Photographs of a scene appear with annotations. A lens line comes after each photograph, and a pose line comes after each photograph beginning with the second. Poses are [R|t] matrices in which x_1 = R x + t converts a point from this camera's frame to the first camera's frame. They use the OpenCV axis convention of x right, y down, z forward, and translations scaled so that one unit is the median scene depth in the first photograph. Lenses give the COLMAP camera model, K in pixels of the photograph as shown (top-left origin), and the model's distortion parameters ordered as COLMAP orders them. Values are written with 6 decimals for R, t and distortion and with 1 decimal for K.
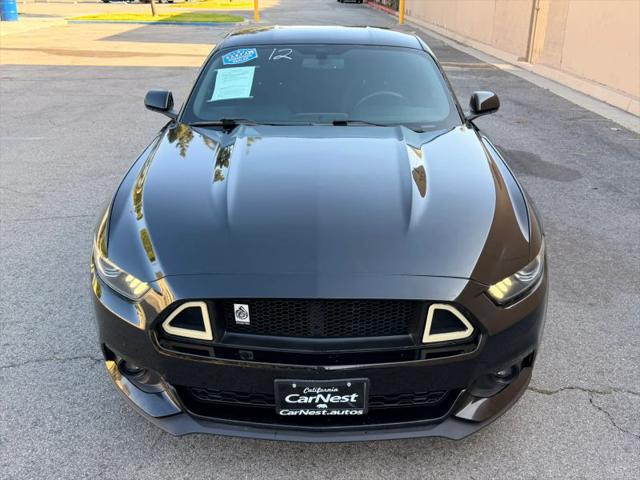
lens RADIAL K [[636.3, 0, 320.0], [0, 636.3, 240.0], [0, 0, 1]] dist [0.130247, -0.263734]
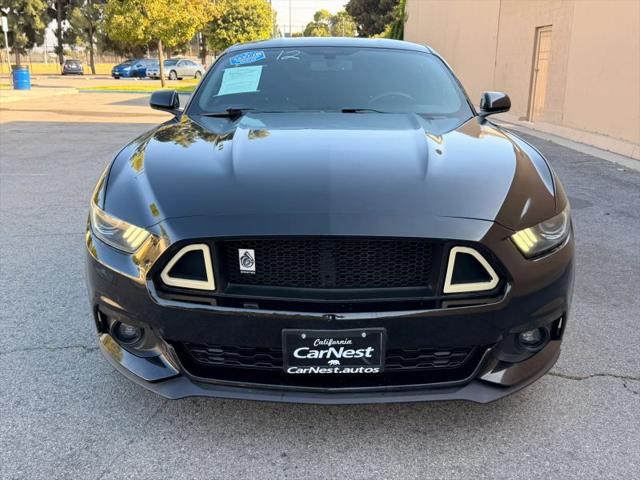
lens RADIAL K [[636.4, 0, 322.5], [0, 636.4, 241.9], [0, 0, 1]] dist [0.119980, -0.226503]
pose [[0.999998, 0.001575, -0.001146, -0.011492], [-0.001695, 0.993509, -0.113740, 0.178386], [0.000959, 0.113741, 0.993510, 0.075542]]
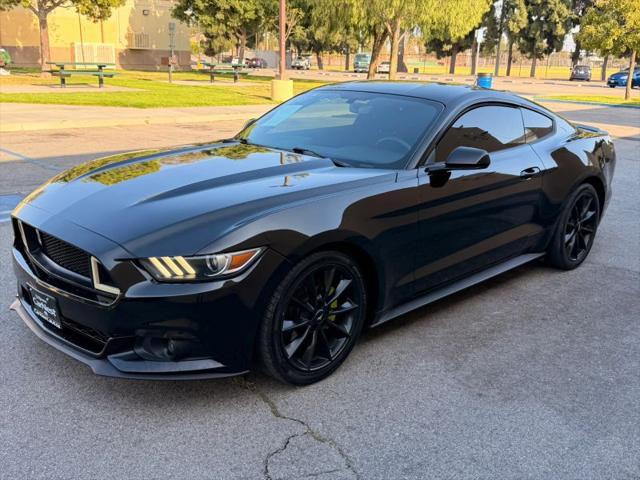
lens RADIAL K [[630.0, 0, 324.0], [0, 630.0, 243.5], [0, 0, 1]] dist [0.163187, -0.339012]
pose [[0.718673, 0.212738, -0.662006, 1.214386], [-0.286970, 0.957932, -0.003699, -0.046386], [0.633370, 0.192634, 0.749489, 0.295673]]
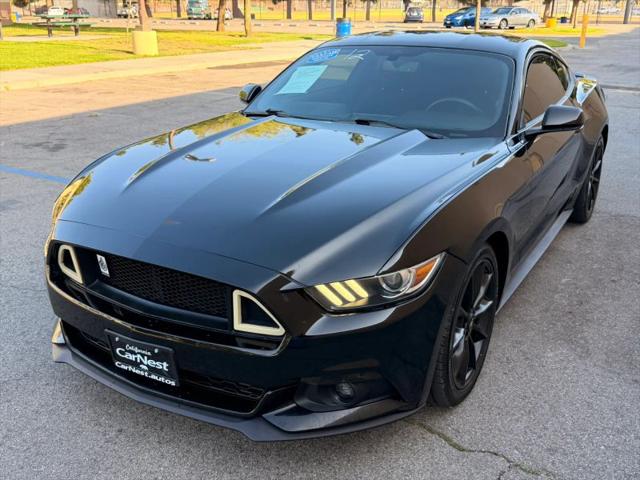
lens RADIAL K [[636.3, 0, 320.0], [0, 636.3, 240.0], [0, 0, 1]] dist [0.130247, -0.263734]
pose [[0.869032, 0.170034, -0.464620, 0.649260], [-0.187672, 0.982196, 0.008424, -0.005007], [0.457780, 0.079875, 0.885470, 0.177793]]
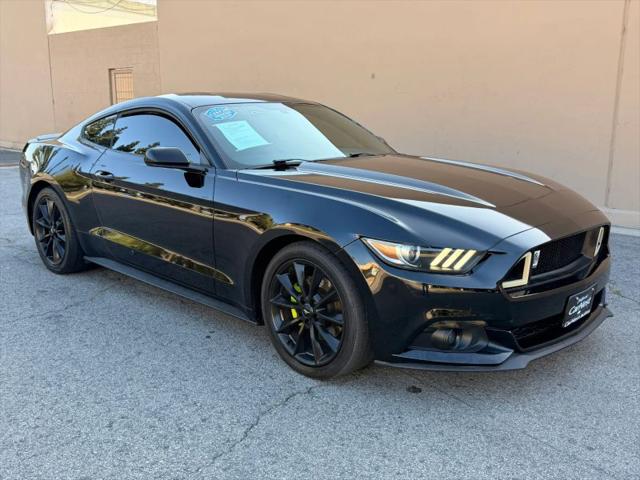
lens RADIAL K [[630.0, 0, 324.0], [0, 630.0, 243.5], [0, 0, 1]] dist [0.163187, -0.339012]
pose [[0.694500, -0.158178, 0.701890, -1.257000], [0.267903, 0.962238, -0.048232, 0.027729], [-0.667756, 0.221535, 0.710651, 0.312549]]
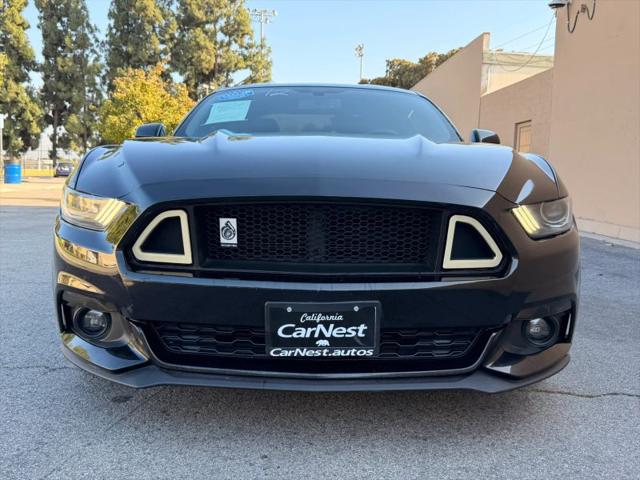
lens RADIAL K [[636.3, 0, 320.0], [0, 636.3, 240.0], [0, 0, 1]] dist [0.130247, -0.263734]
pose [[0.999816, 0.010660, 0.015932, -0.013472], [-0.005836, 0.960942, -0.276688, 0.331408], [-0.018259, 0.276545, 0.960828, 0.174868]]
